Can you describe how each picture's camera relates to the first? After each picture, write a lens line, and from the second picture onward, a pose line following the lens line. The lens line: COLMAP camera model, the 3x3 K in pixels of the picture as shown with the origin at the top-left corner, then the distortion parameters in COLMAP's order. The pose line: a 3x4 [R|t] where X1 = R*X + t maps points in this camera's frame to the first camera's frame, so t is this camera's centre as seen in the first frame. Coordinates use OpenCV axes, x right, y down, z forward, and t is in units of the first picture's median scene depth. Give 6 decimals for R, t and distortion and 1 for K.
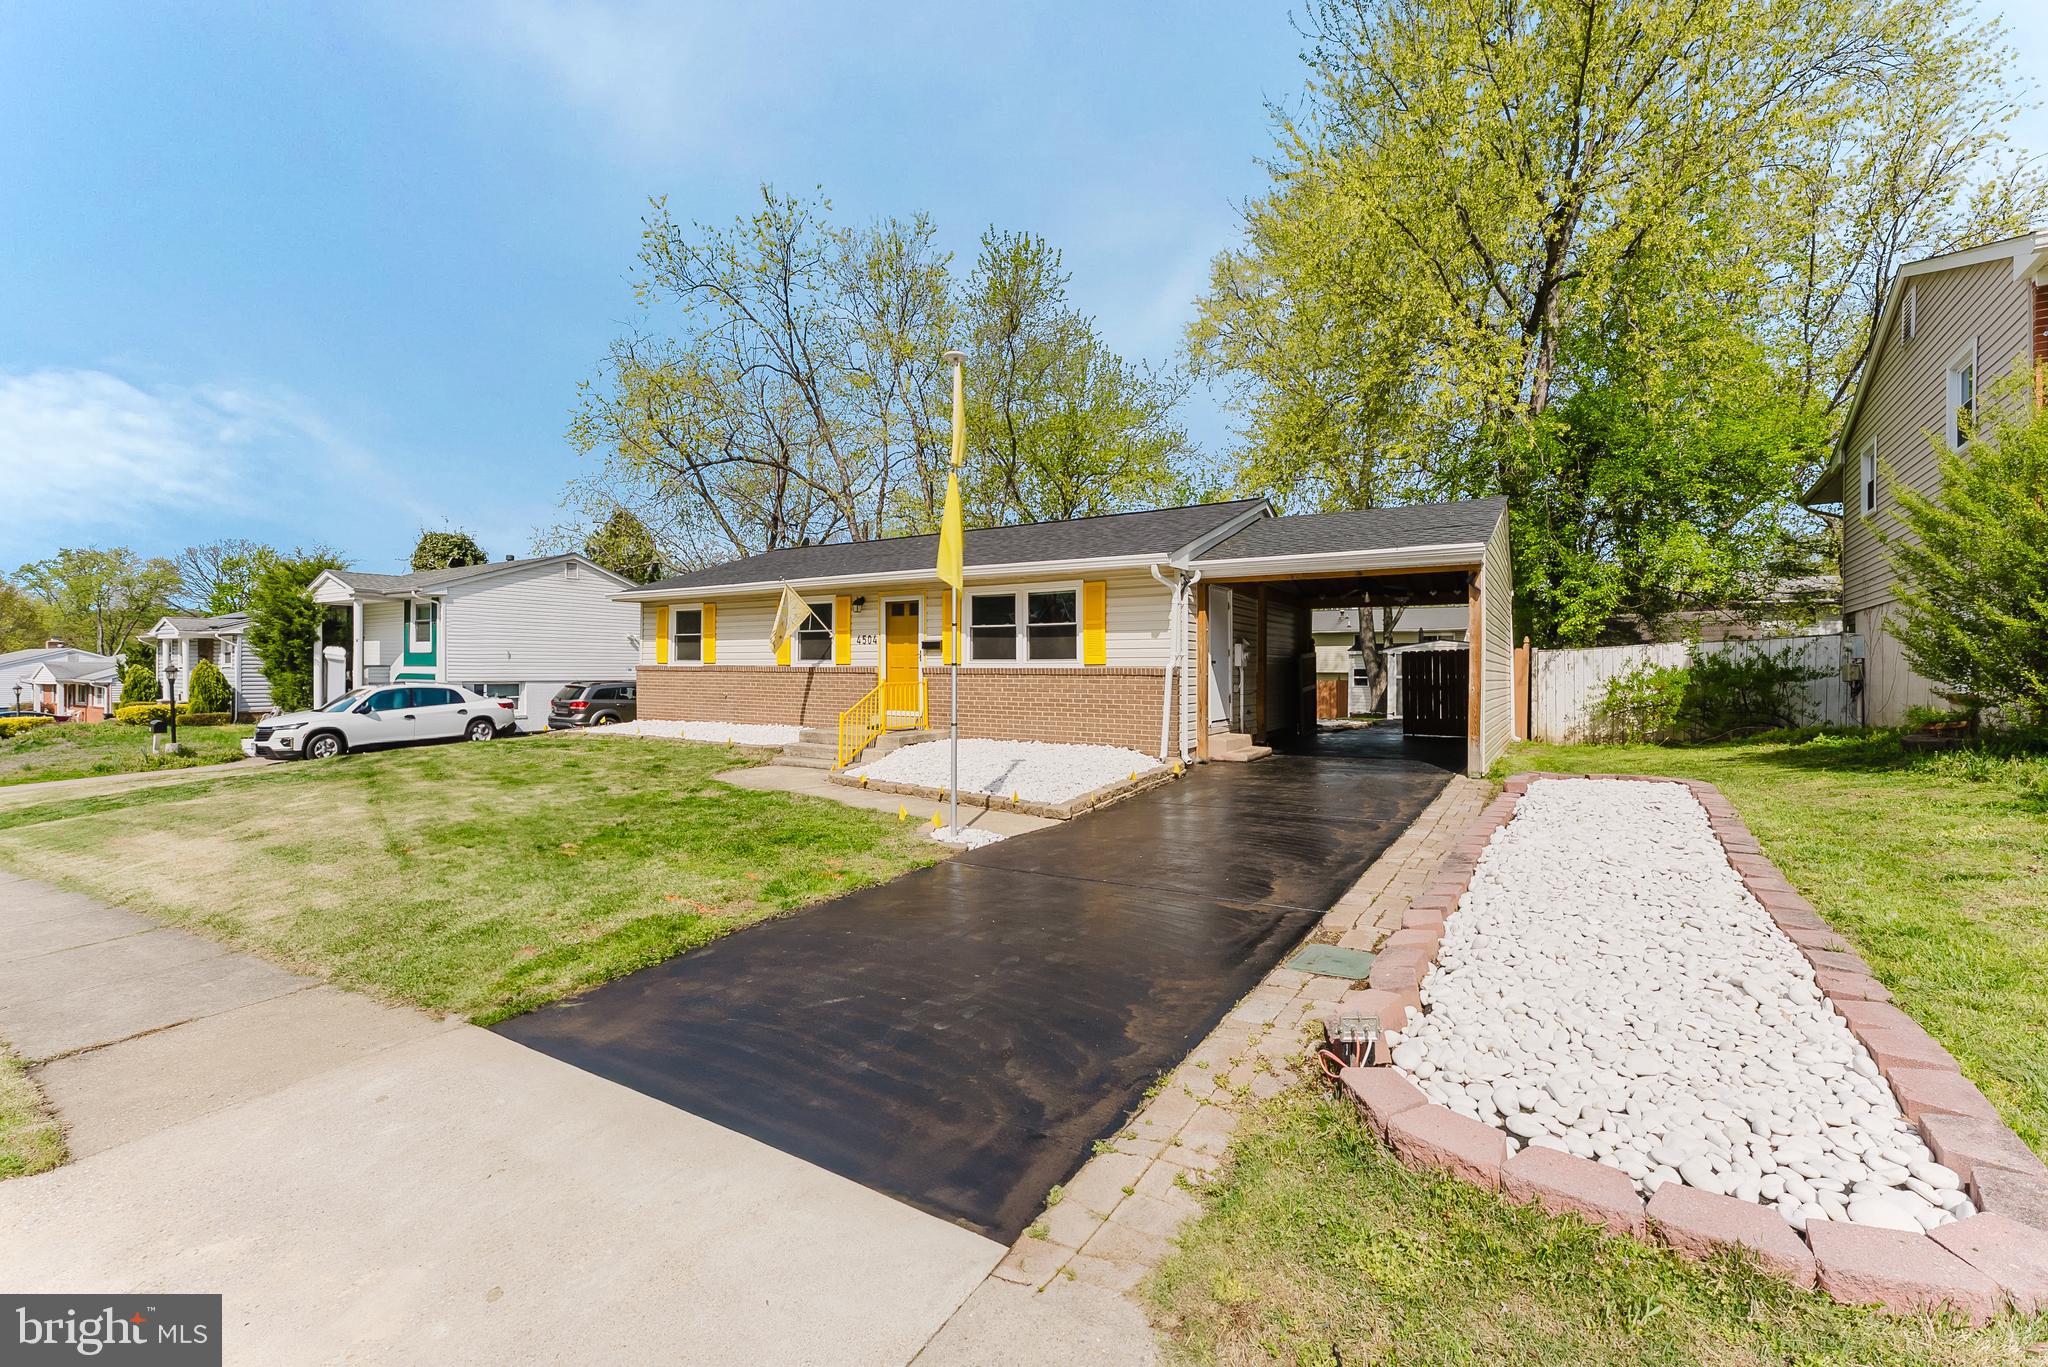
lens RADIAL K [[841.4, 0, 1032.7], [0, 841.4, 684.6], [0, 0, 1]] dist [0.000250, 0.000183]
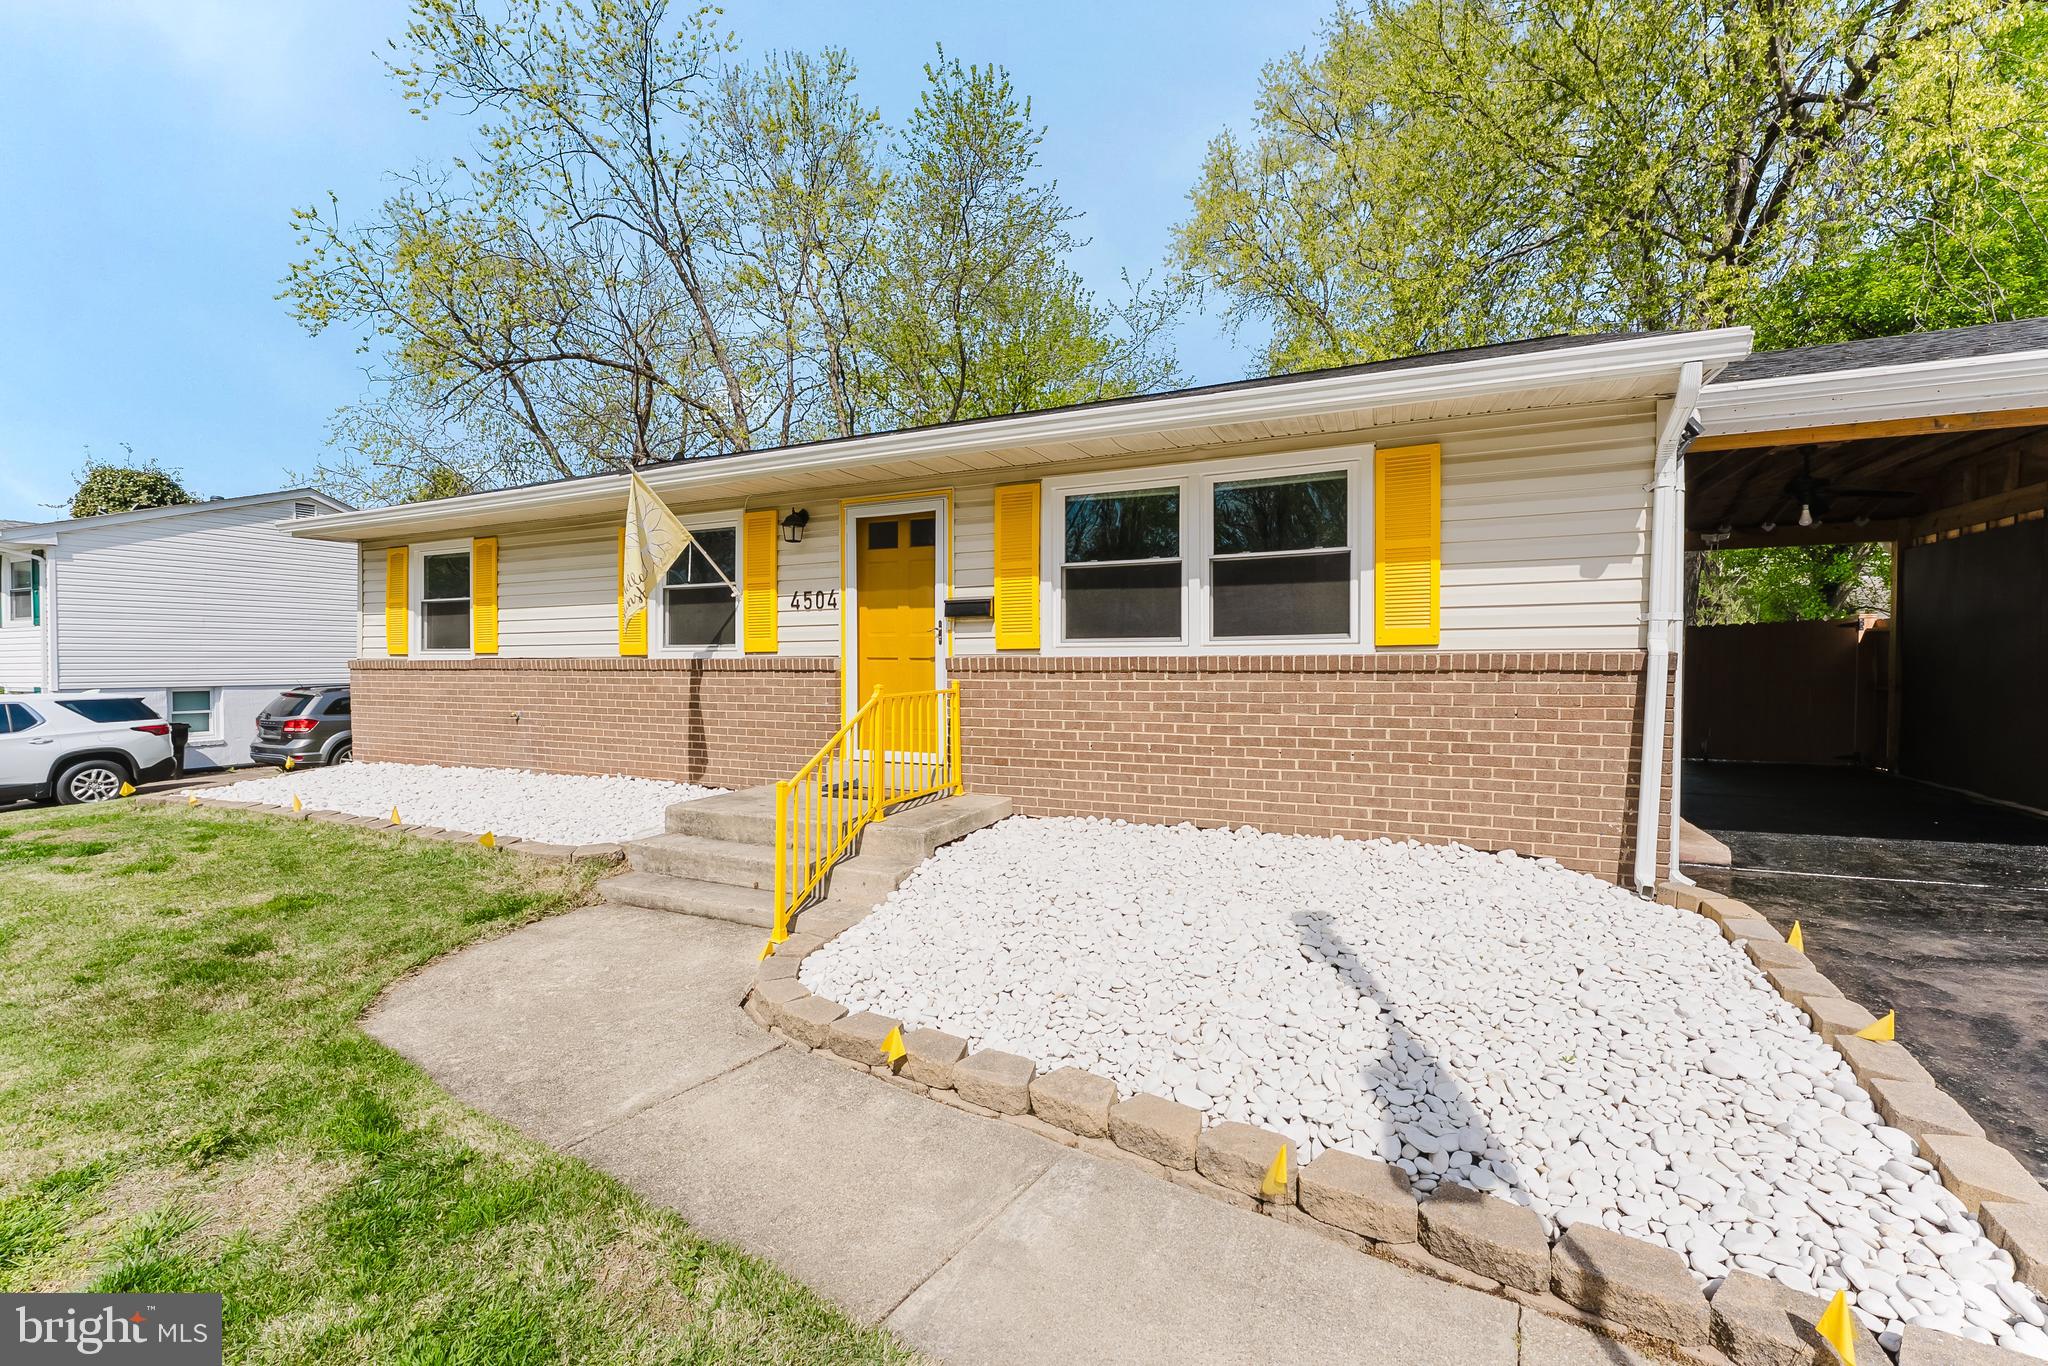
lens RADIAL K [[841.4, 0, 1018.3], [0, 841.4, 674.5], [0, 0, 1]] dist [0.000250, 0.000183]
pose [[0.993027, -0.009680, 0.117490, -0.134250], [0.010121, 0.999944, -0.003160, -0.008667], [-0.117452, 0.004327, 0.993069, 0.498230]]
